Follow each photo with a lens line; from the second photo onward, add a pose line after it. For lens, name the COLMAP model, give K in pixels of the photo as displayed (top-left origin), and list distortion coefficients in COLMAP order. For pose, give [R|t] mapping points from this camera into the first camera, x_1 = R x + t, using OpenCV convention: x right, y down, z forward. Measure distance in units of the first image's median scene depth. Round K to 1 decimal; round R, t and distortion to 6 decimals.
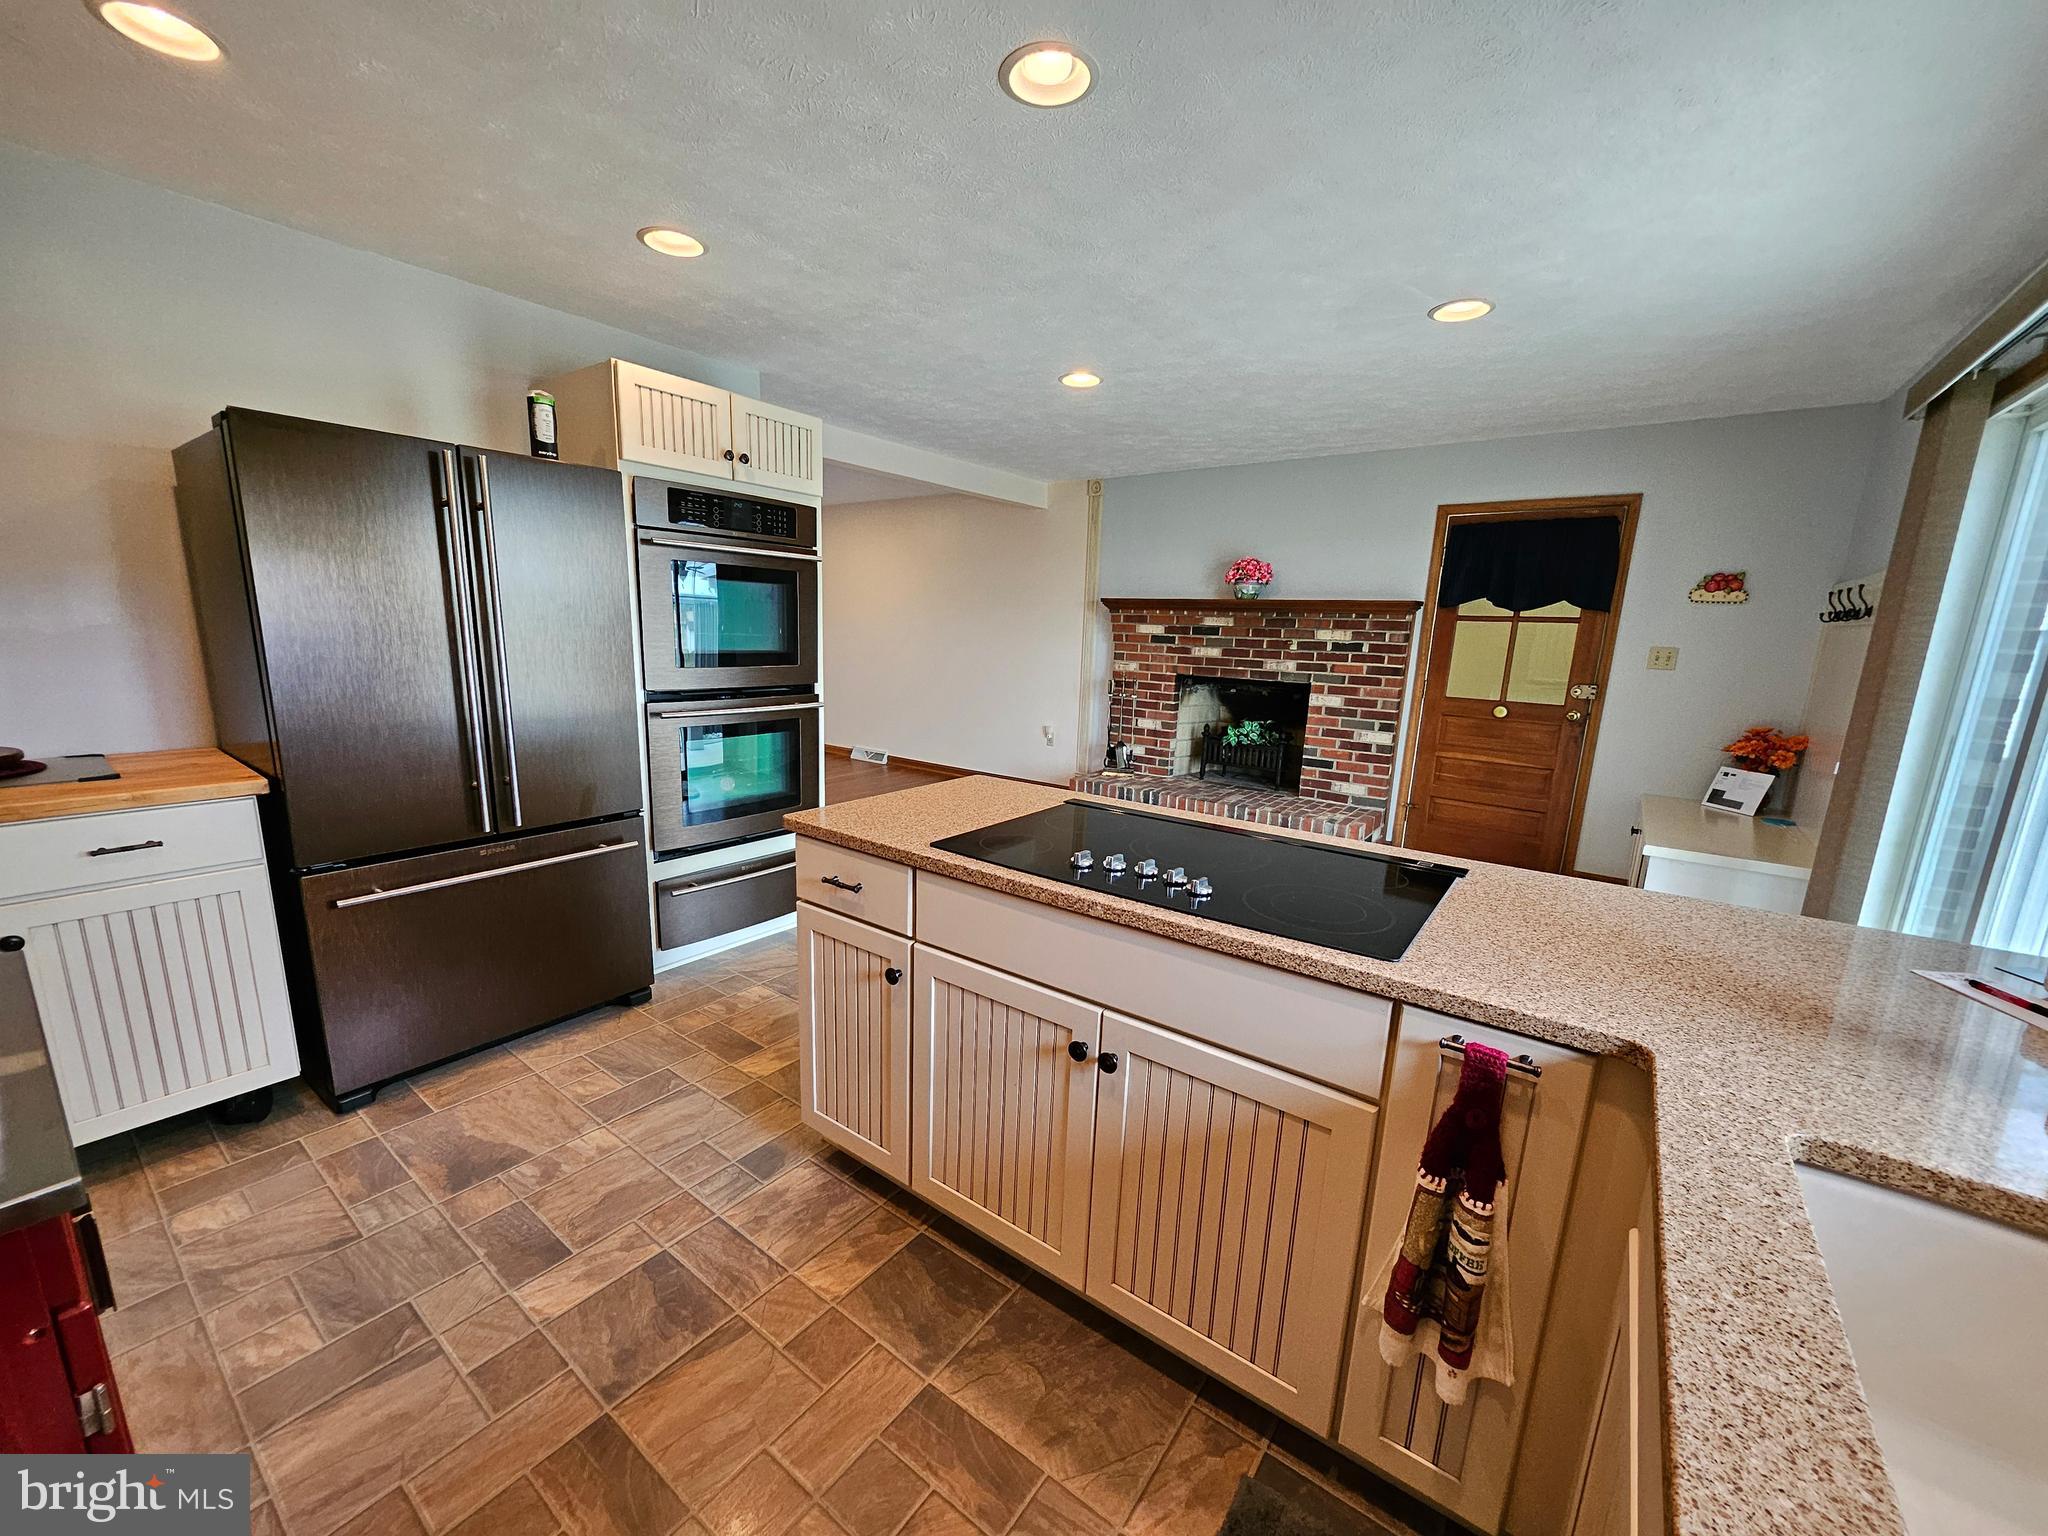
lens RADIAL K [[802.4, 0, 997.7], [0, 802.4, 794.1], [0, 0, 1]] dist [0.000086, -0.000671]
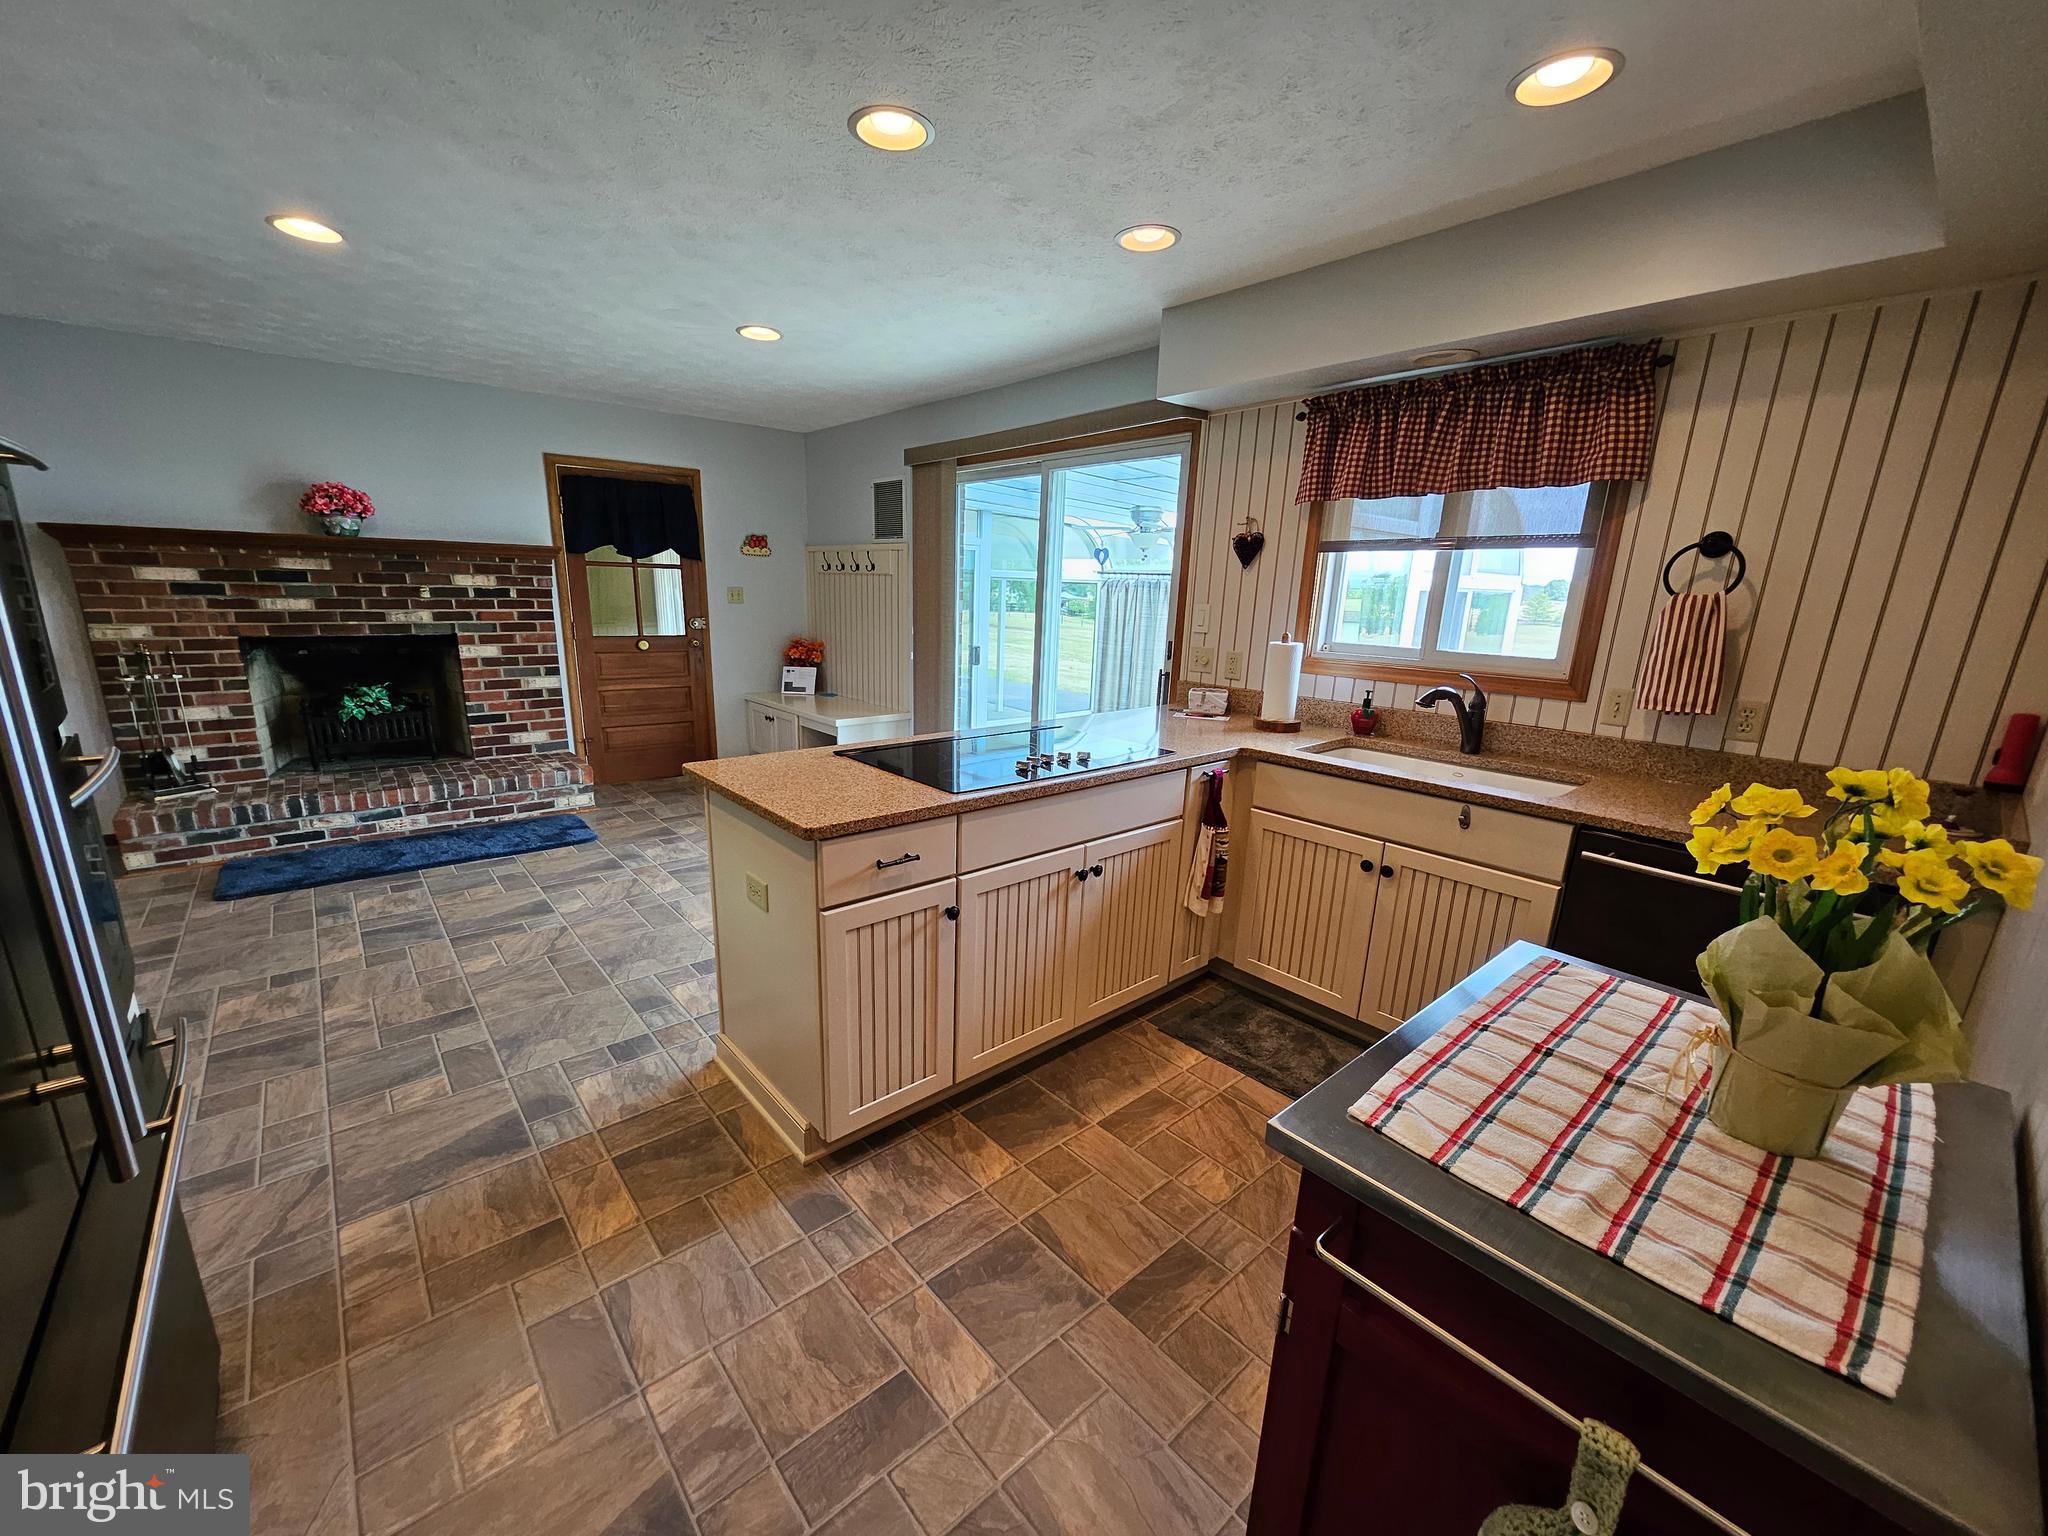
lens RADIAL K [[802.4, 0, 997.7], [0, 802.4, 794.1], [0, 0, 1]] dist [0.000086, -0.000671]
pose [[0.211399, -0.271114, 0.939046, -0.429307], [0.184057, 0.954613, 0.234174, -0.073071], [-0.959913, 0.123334, 0.251704, 0.229932]]
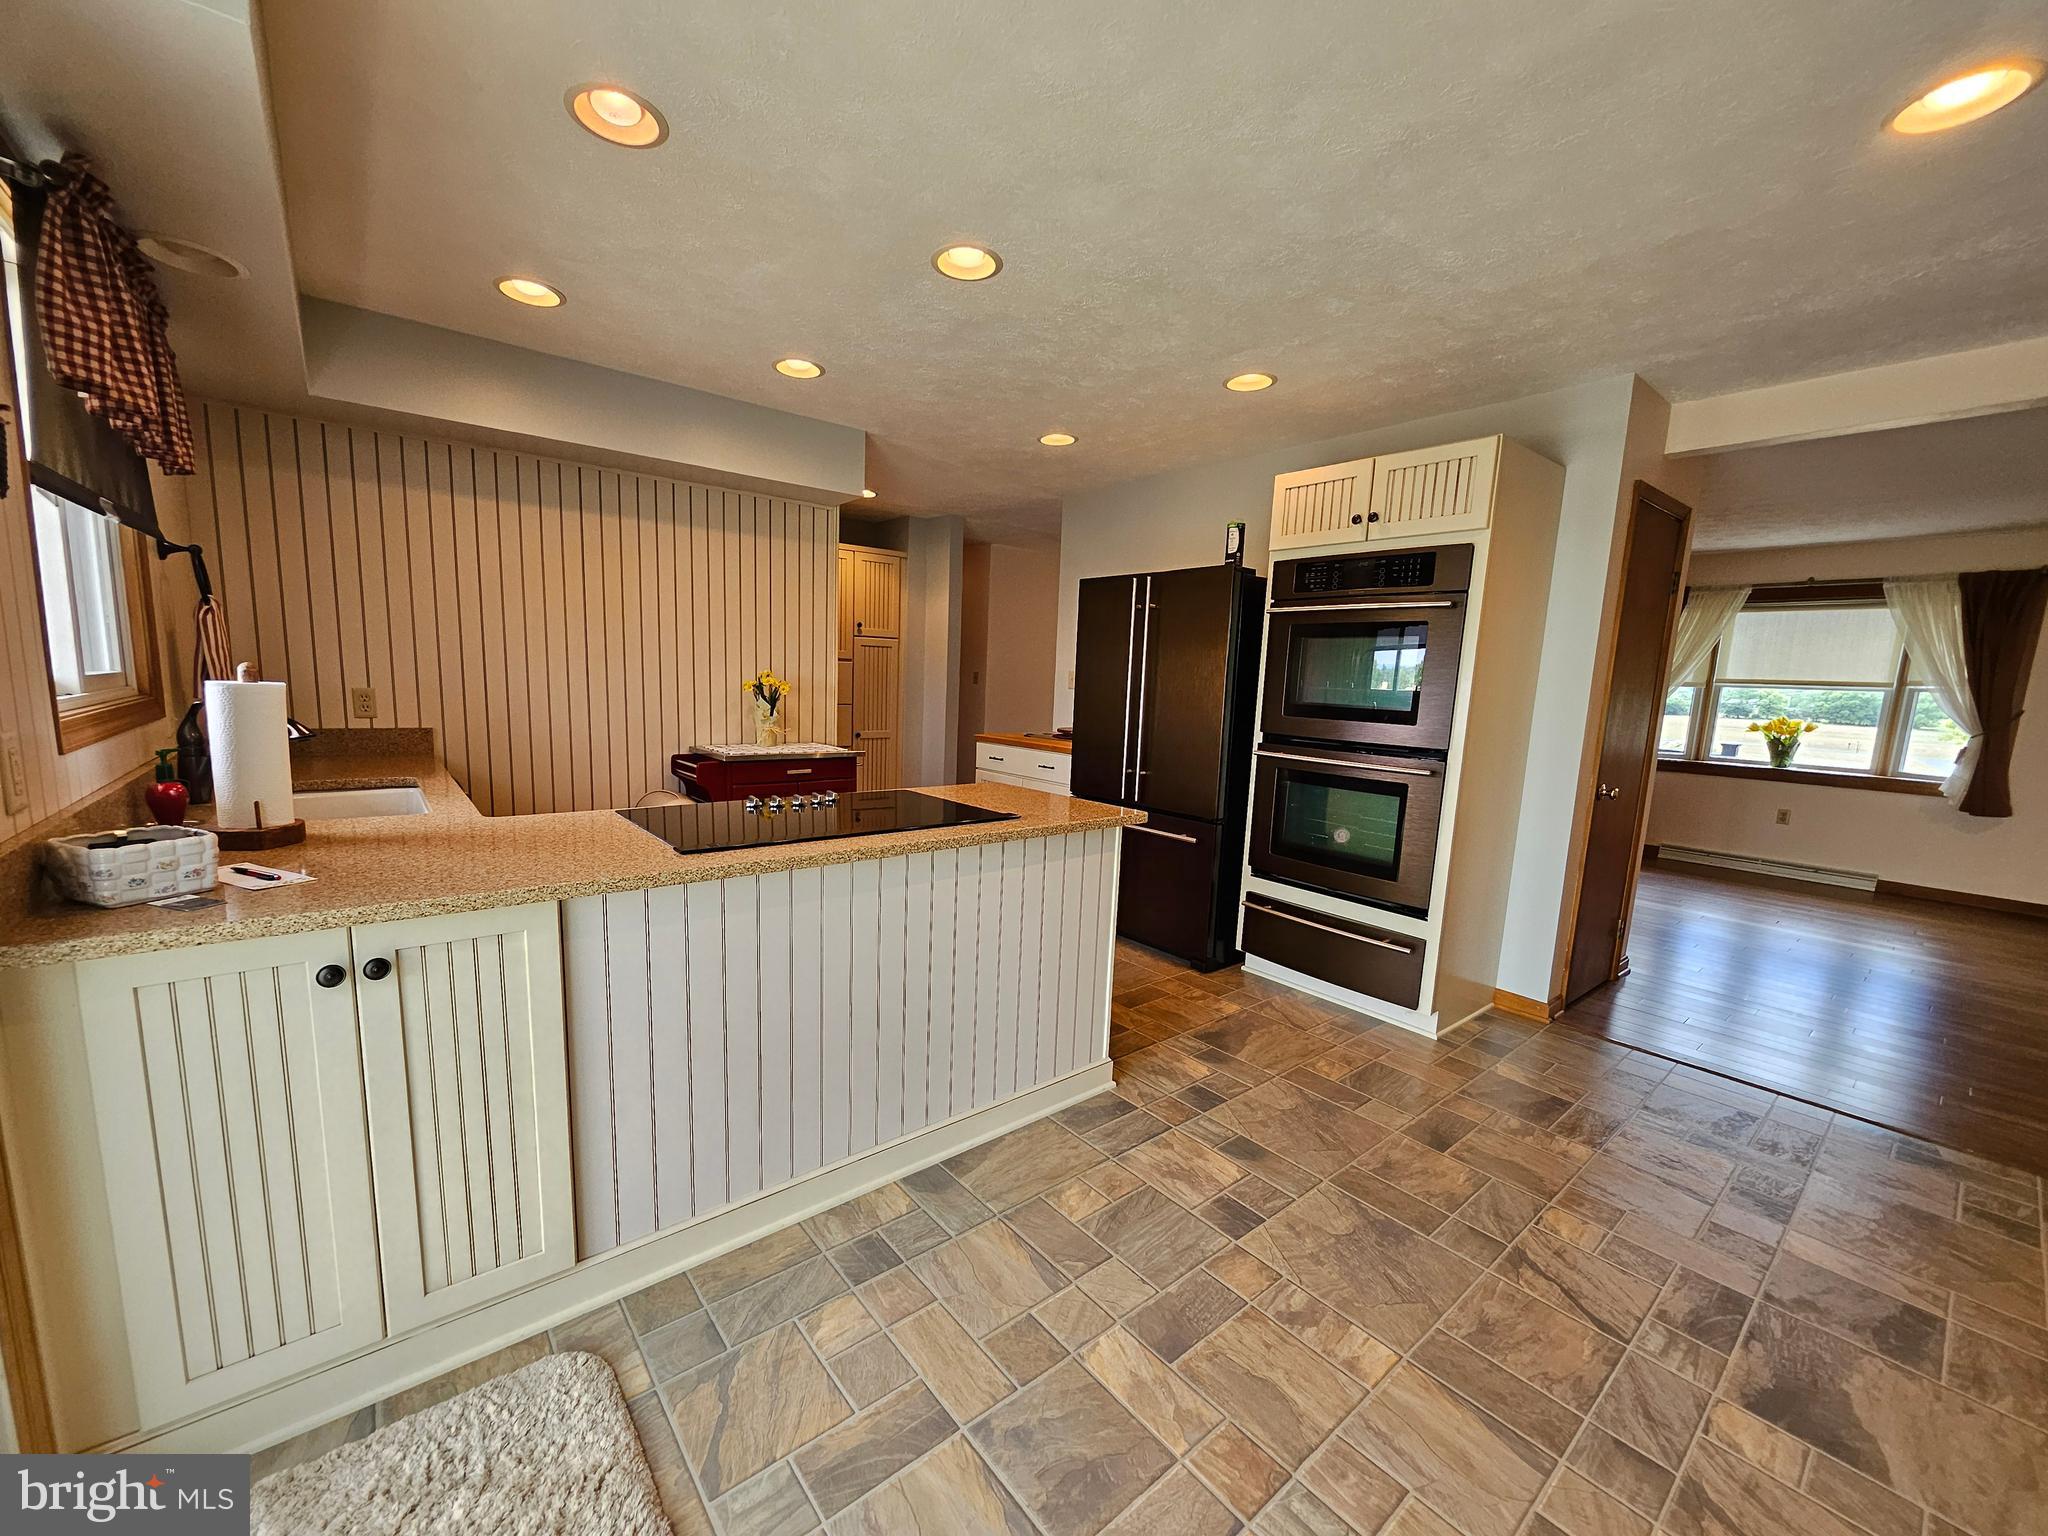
lens RADIAL K [[802.4, 0, 997.7], [0, 802.4, 794.1], [0, 0, 1]] dist [0.000086, -0.000671]
pose [[-0.240093, 0.102962, -0.965274, 0.511942], [-0.244791, 0.955804, 0.162839, -0.084379], [0.939379, 0.275387, -0.204277, 0.541901]]
